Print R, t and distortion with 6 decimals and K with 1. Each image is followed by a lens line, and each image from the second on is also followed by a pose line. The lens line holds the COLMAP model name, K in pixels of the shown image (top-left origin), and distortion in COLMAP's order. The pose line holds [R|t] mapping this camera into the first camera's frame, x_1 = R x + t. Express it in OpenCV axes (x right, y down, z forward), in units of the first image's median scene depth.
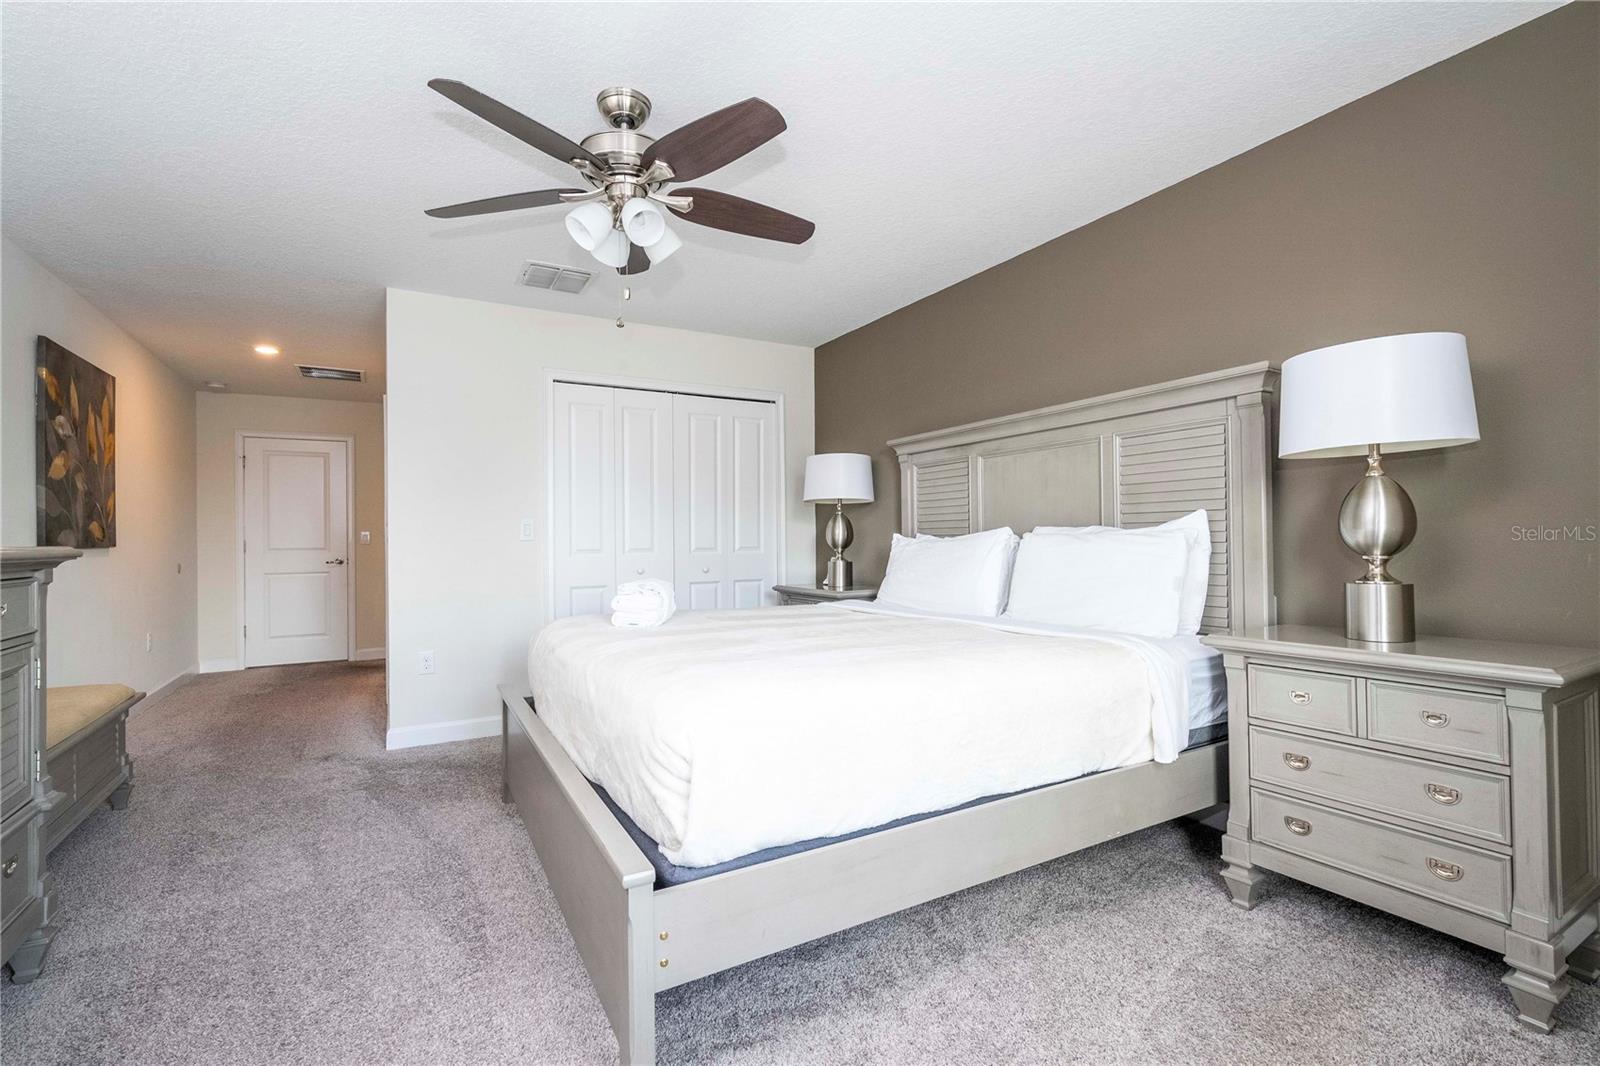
lens RADIAL K [[723.5, 0, 801.5], [0, 723.5, 539.1], [0, 0, 1]] dist [-0.004792, 0.003309]
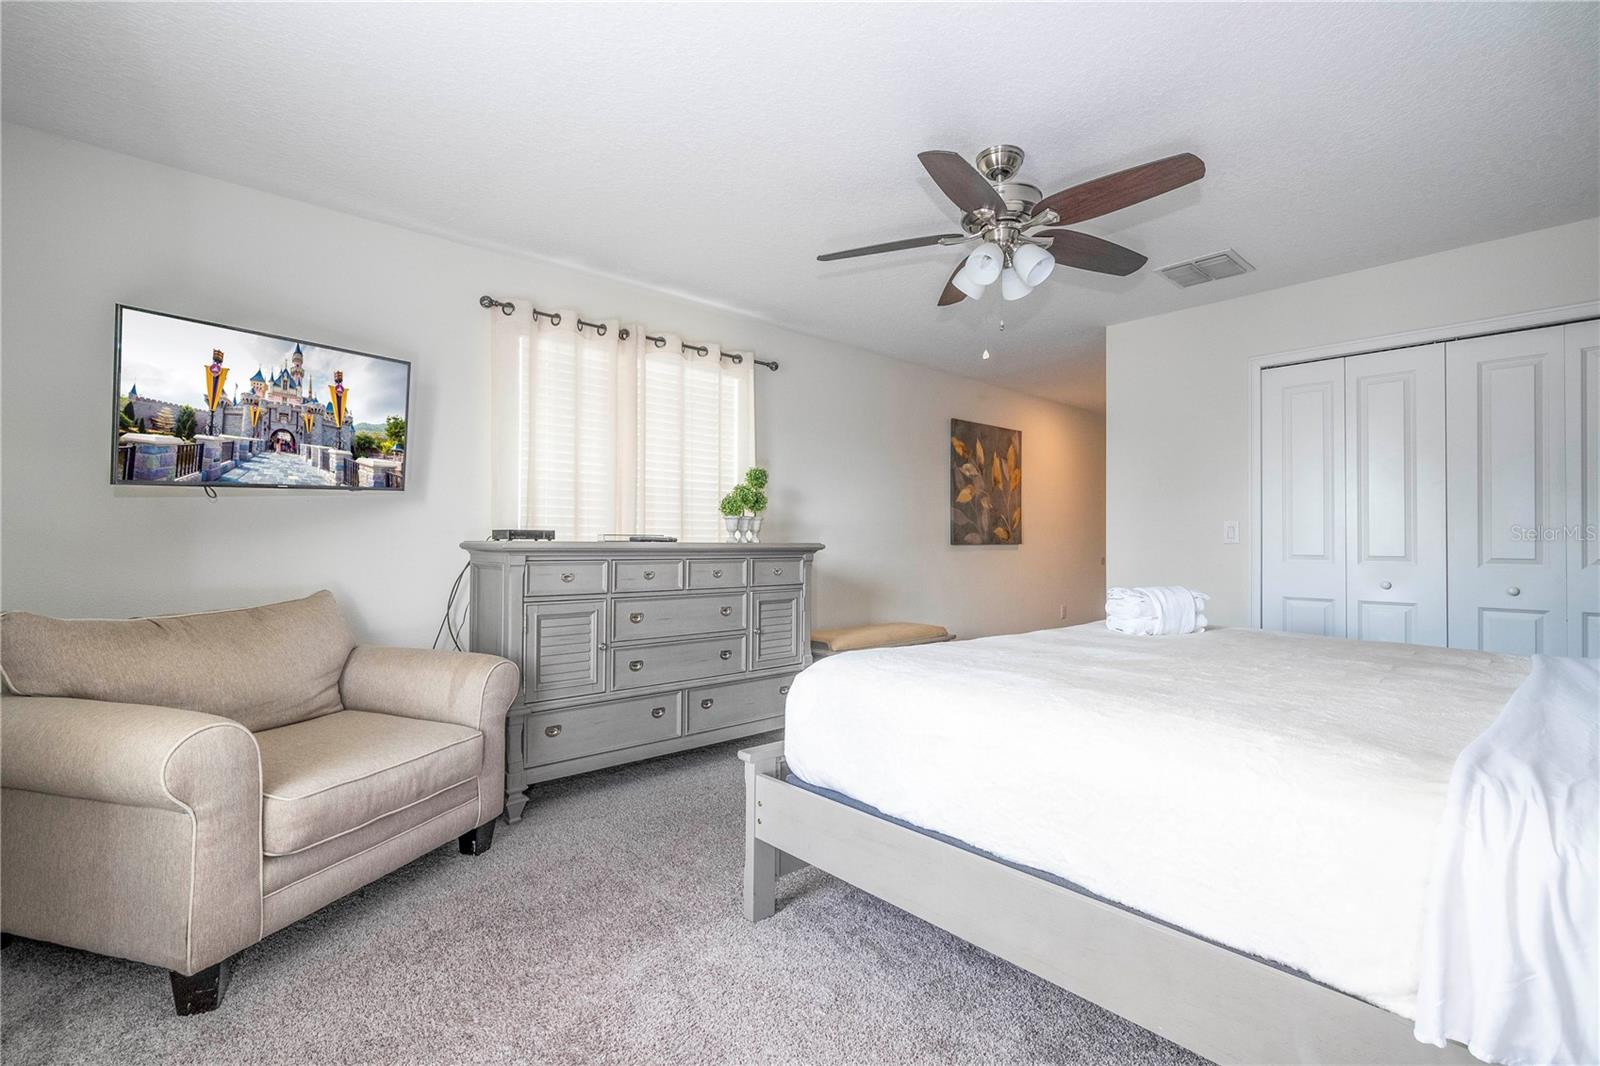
lens RADIAL K [[723.5, 0, 802.1], [0, 723.5, 526.3], [0, 0, 1]] dist [-0.004792, 0.003309]
pose [[0.201617, -0.009586, -0.979418, 0.499286], [-0.006279, 0.999919, -0.011079, -0.007132], [0.979444, 0.008384, 0.201540, 0.291323]]
